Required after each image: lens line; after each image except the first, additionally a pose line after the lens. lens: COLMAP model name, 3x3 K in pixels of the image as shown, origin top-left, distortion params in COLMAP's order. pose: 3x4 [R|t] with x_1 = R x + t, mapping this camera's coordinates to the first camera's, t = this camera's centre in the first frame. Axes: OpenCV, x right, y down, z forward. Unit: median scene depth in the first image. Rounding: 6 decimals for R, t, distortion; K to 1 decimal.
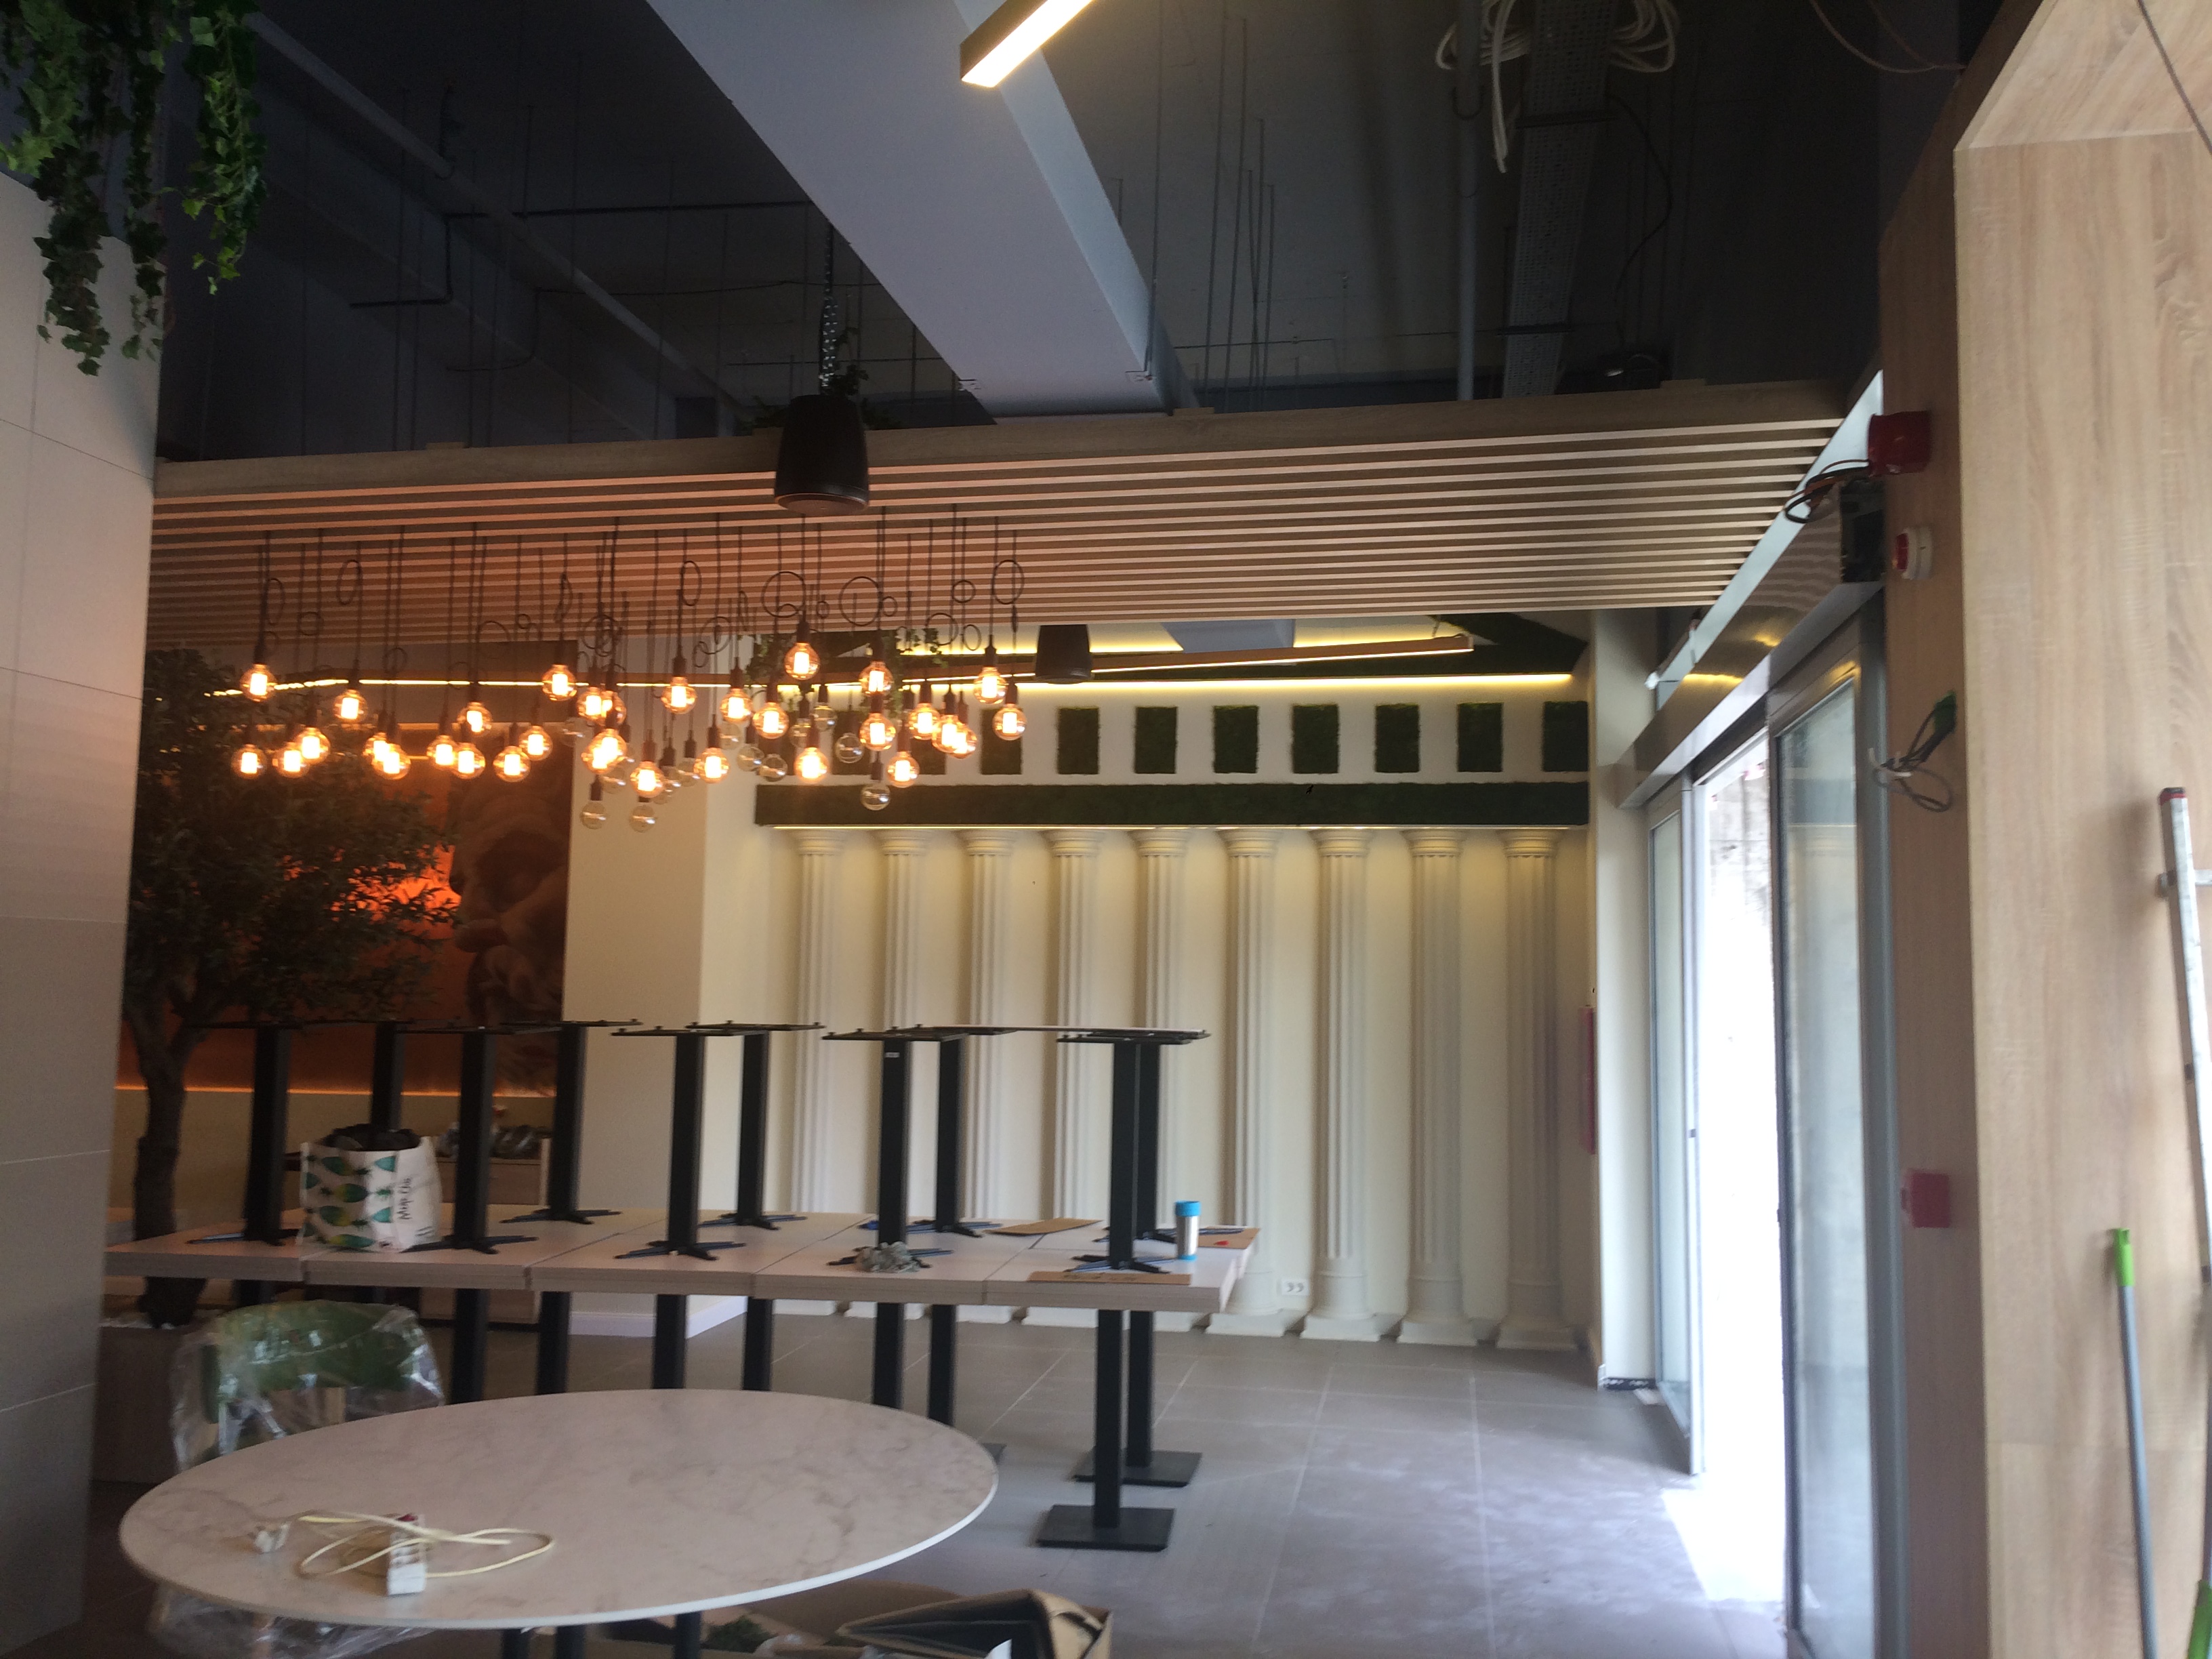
lens RADIAL K [[1860.5, 0, 1097.9], [0, 1860.5, 834.1], [0, 0, 1]] dist [0.125264, -0.198116]
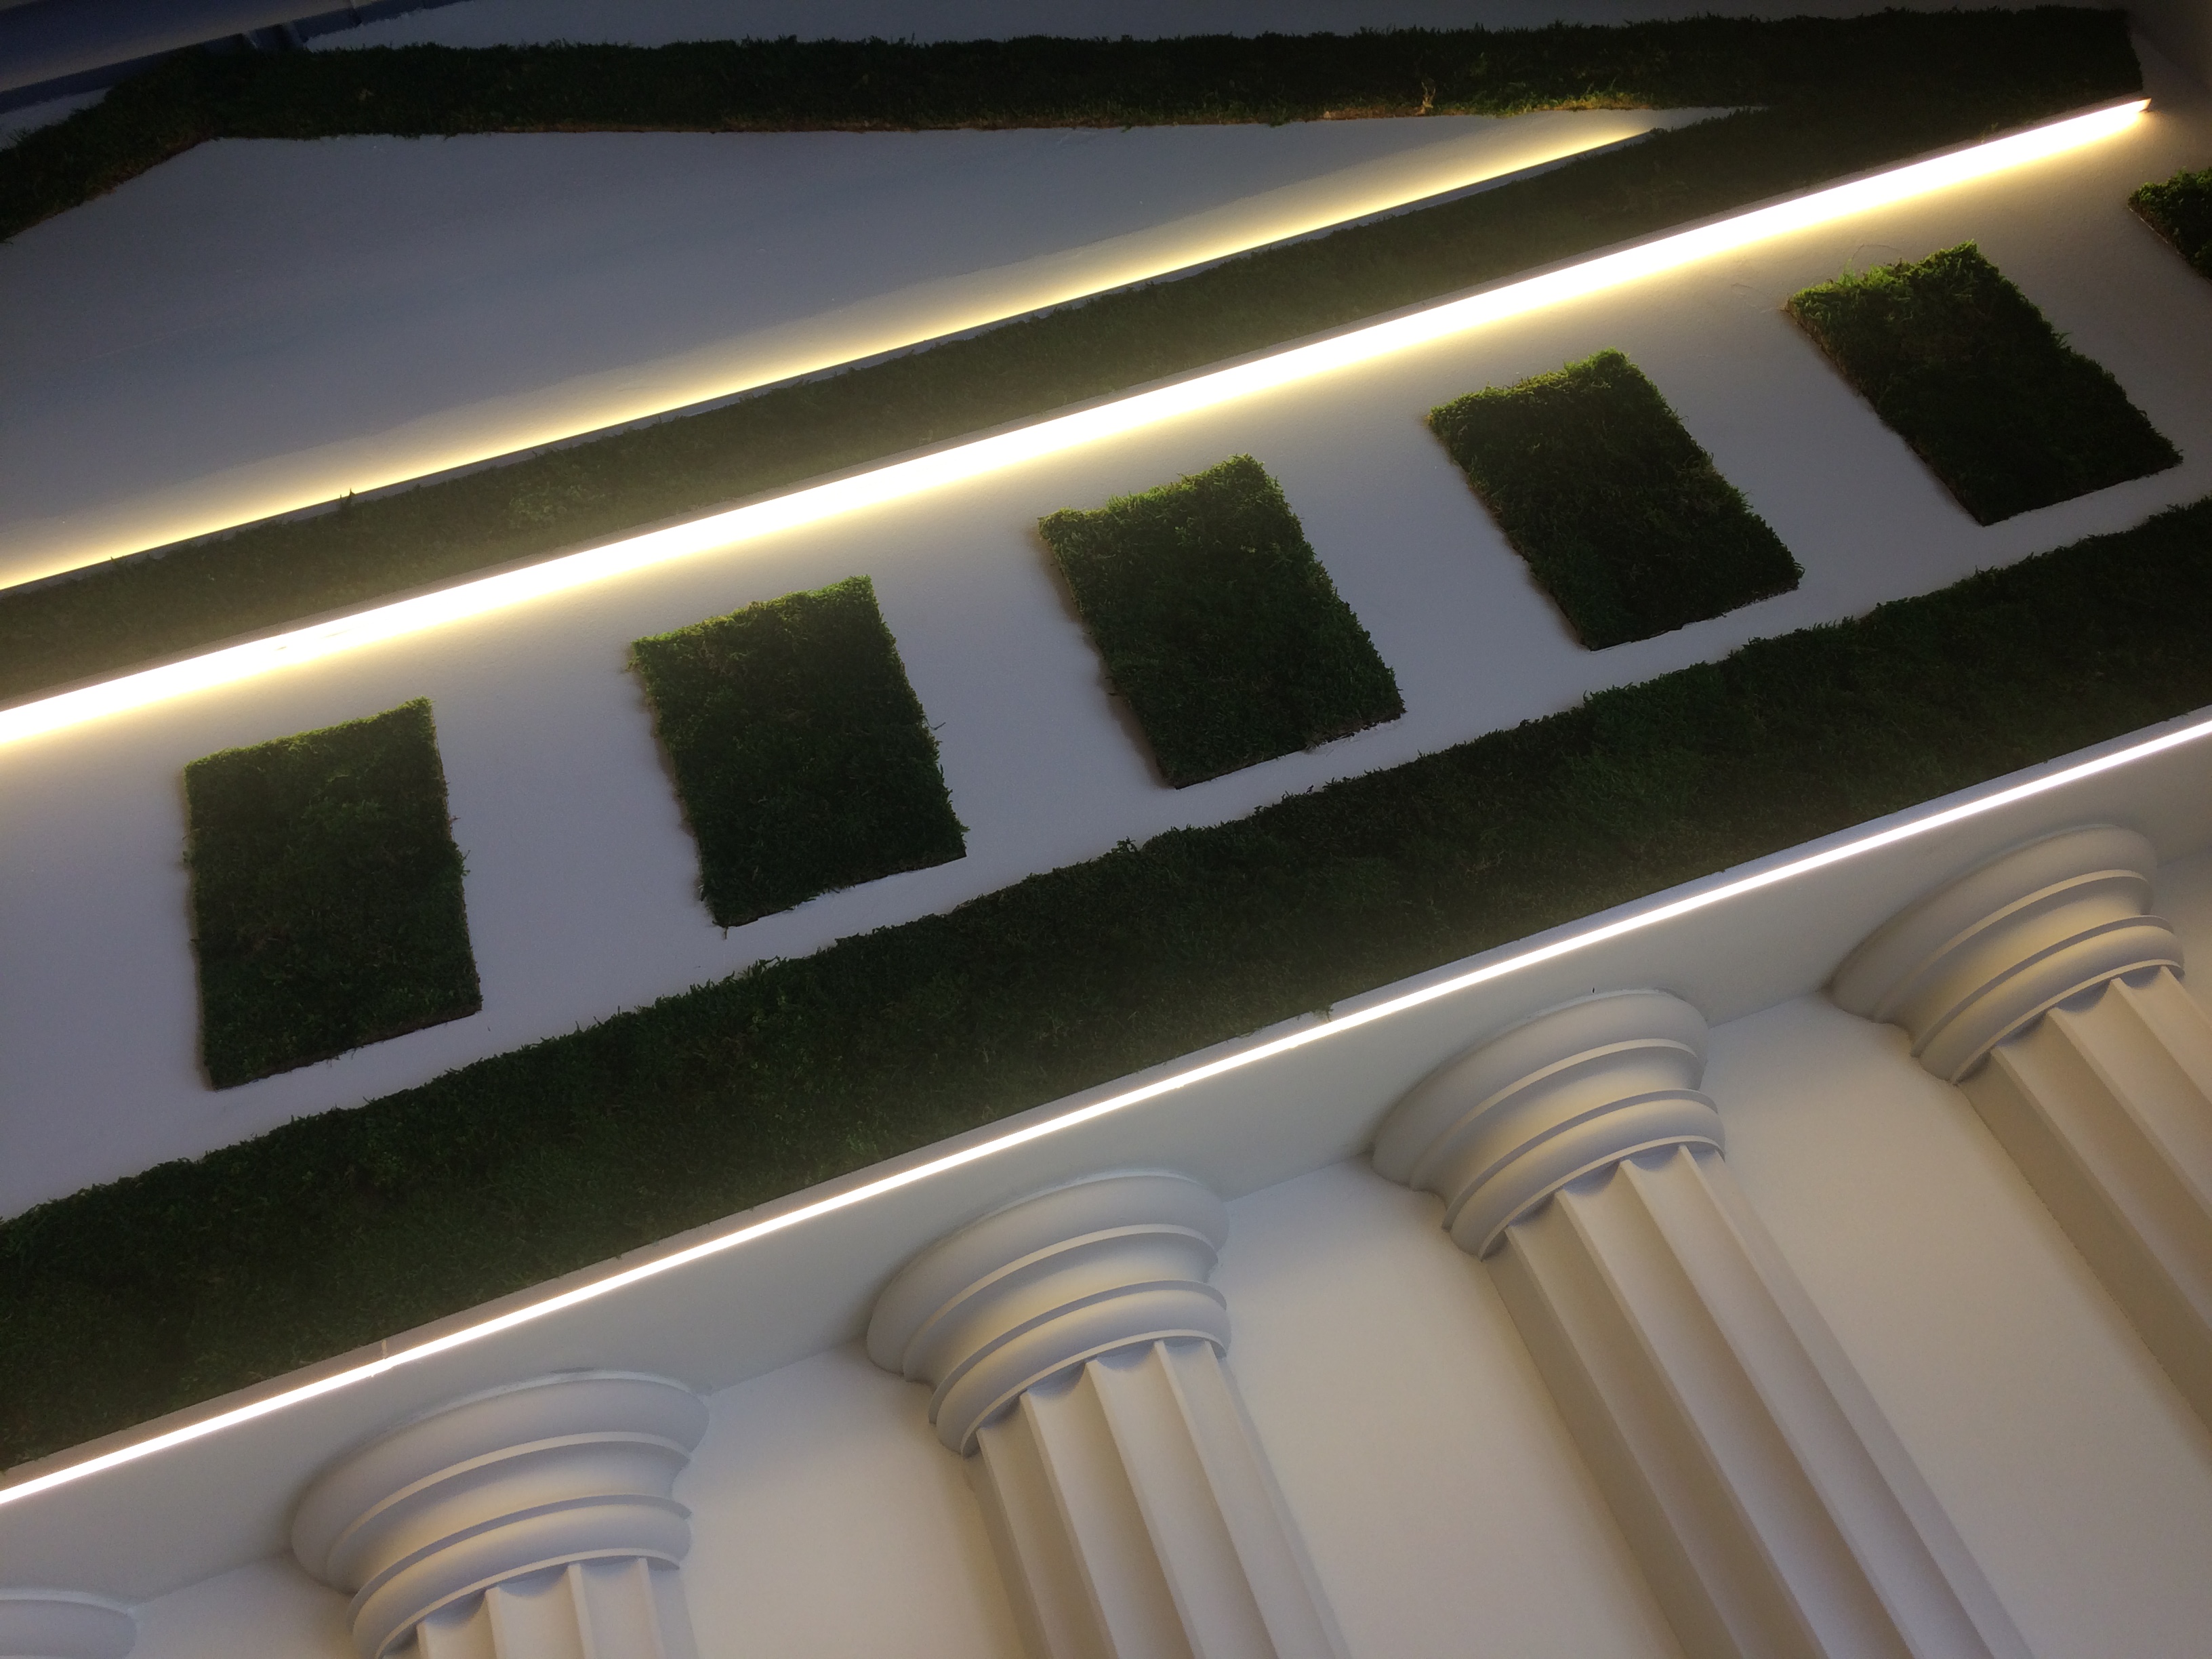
lens RADIAL K [[1853.9, 0, 1108.4], [0, 1853.9, 837.4], [0, 0, 1]] dist [0.126083, -0.196186]
pose [[0.927307, -0.203817, 0.313942, 0.044740], [0.344056, 0.794441, -0.500489, 0.055859], [-0.147400, 0.572121, 0.806815, 0.869922]]
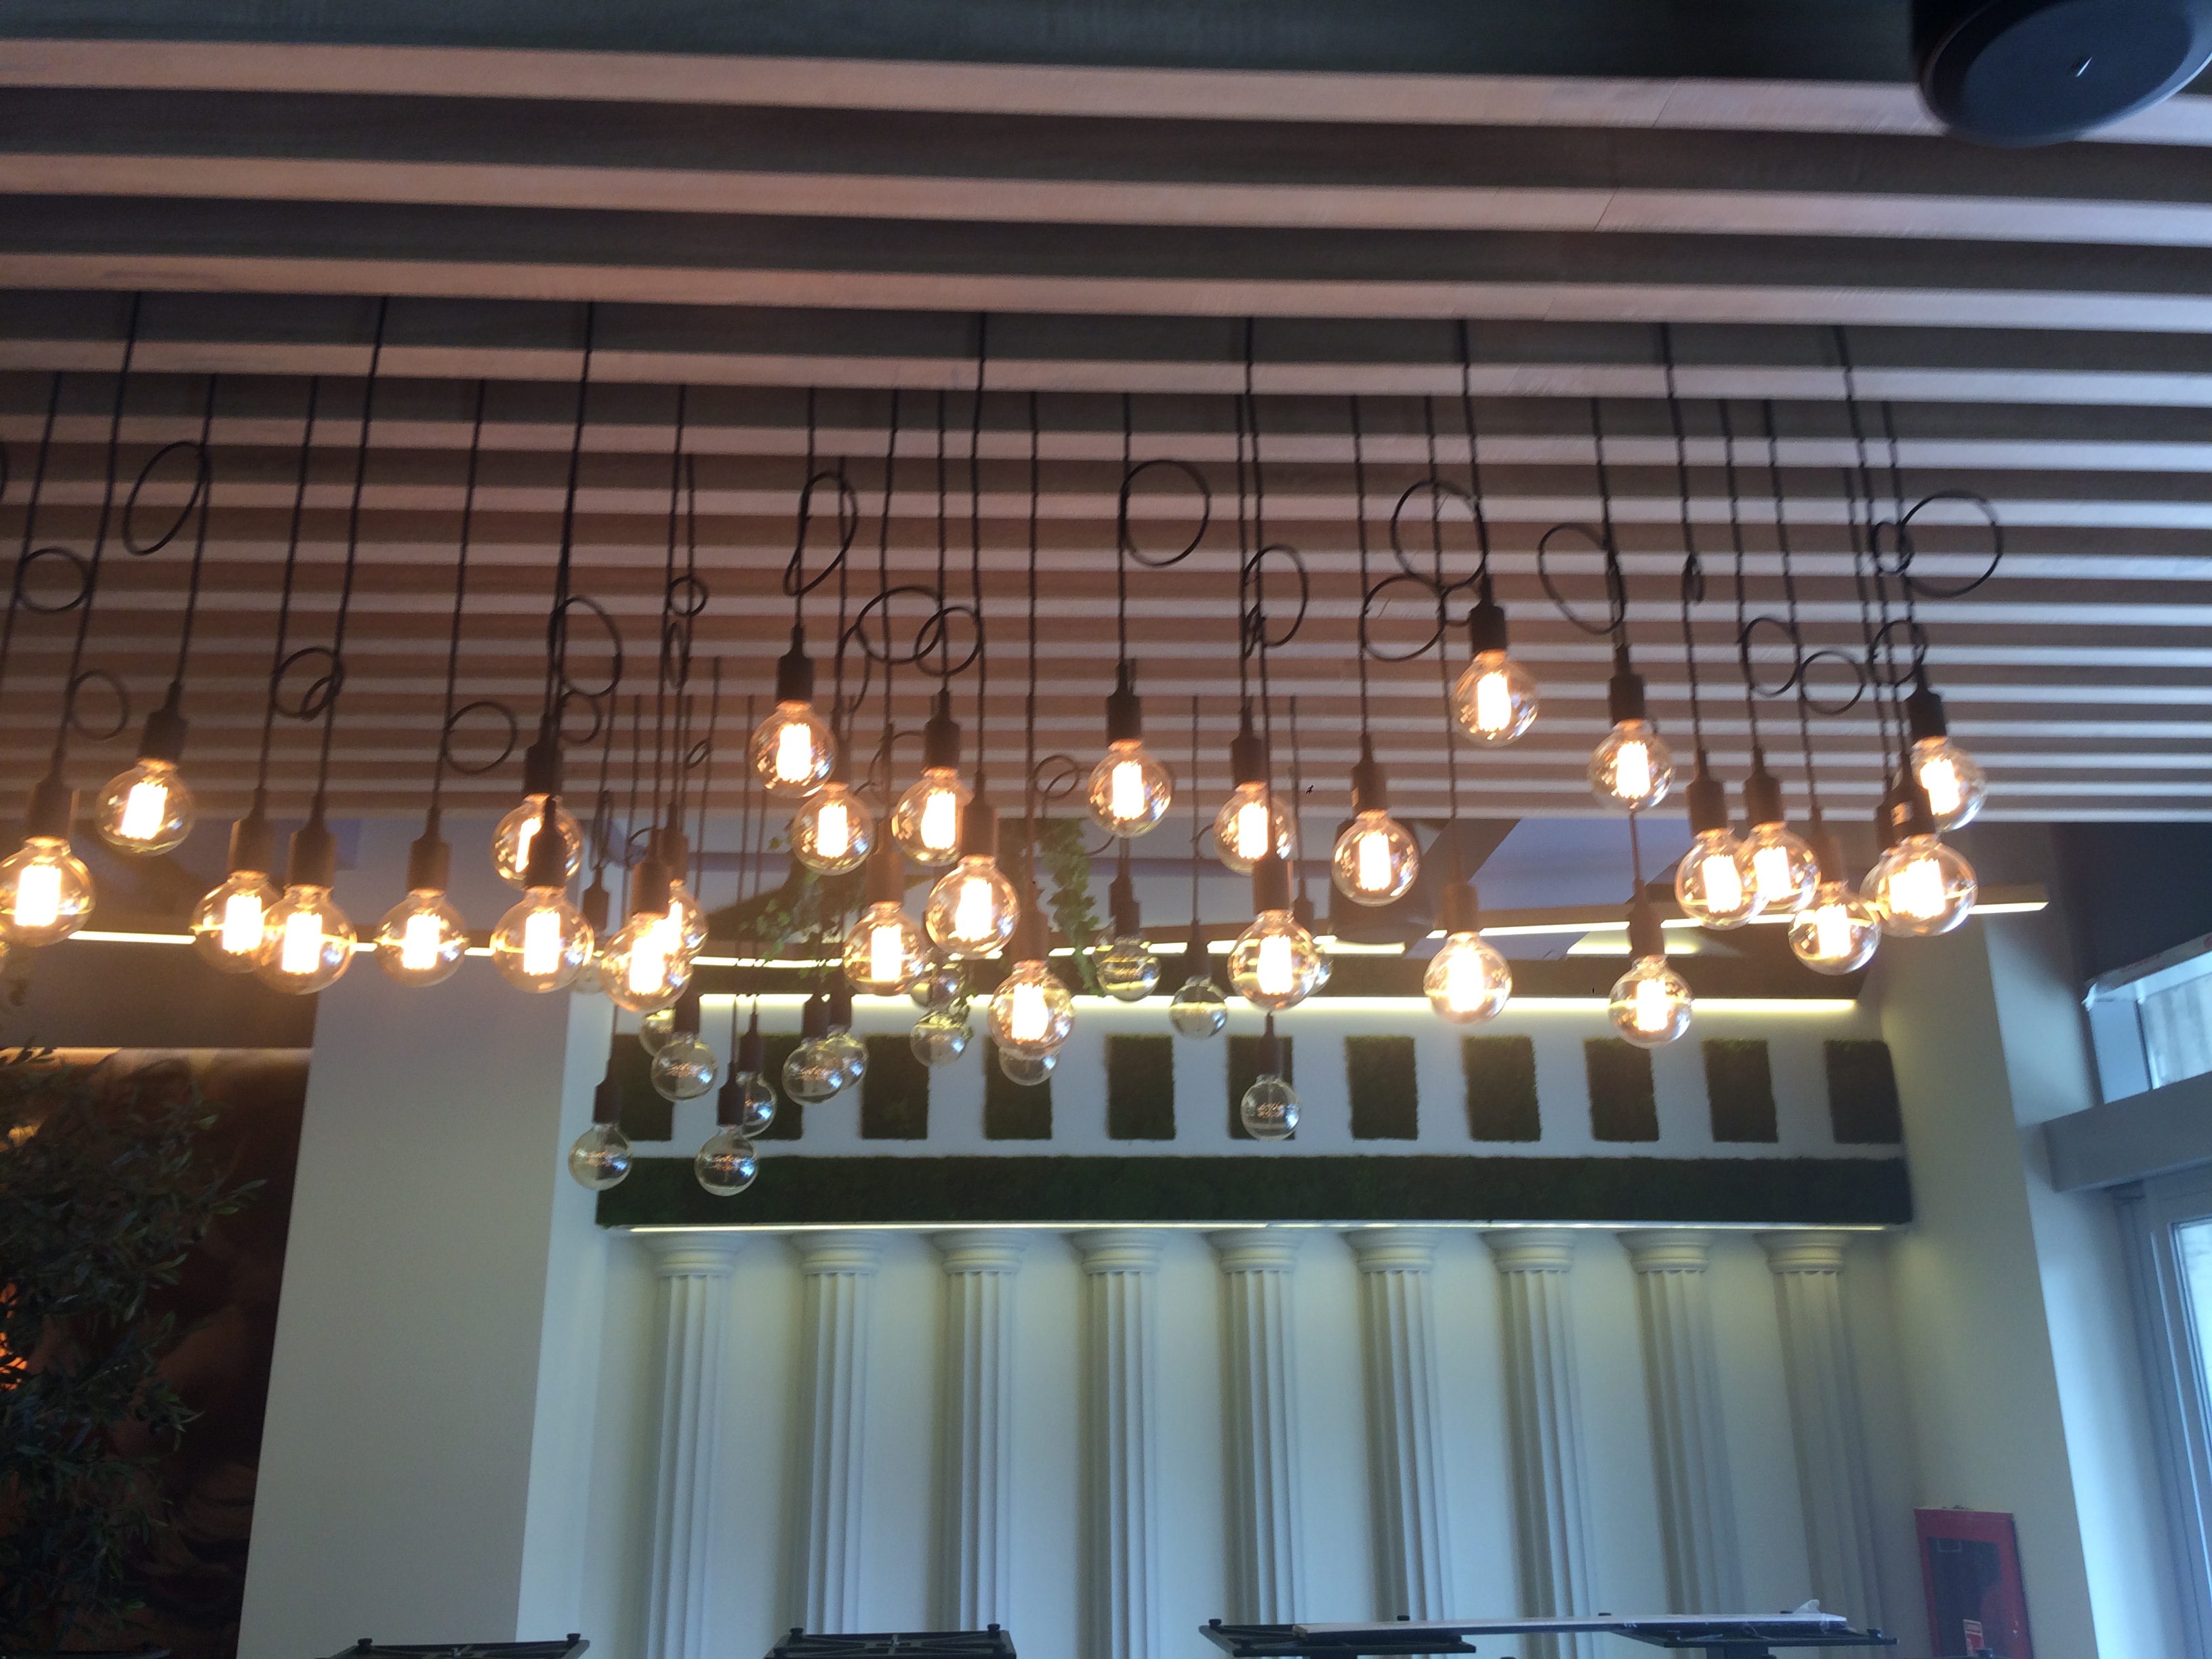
lens RADIAL K [[1861.3, 0, 1103.5], [0, 1861.3, 804.5], [0, 0, 1]] dist [0.117200, -0.176033]
pose [[0.970326, 0.053059, 0.235905, -0.186449], [0.005919, 0.970122, -0.242545, 0.012126], [-0.241726, 0.236744, 0.941021, 0.381136]]
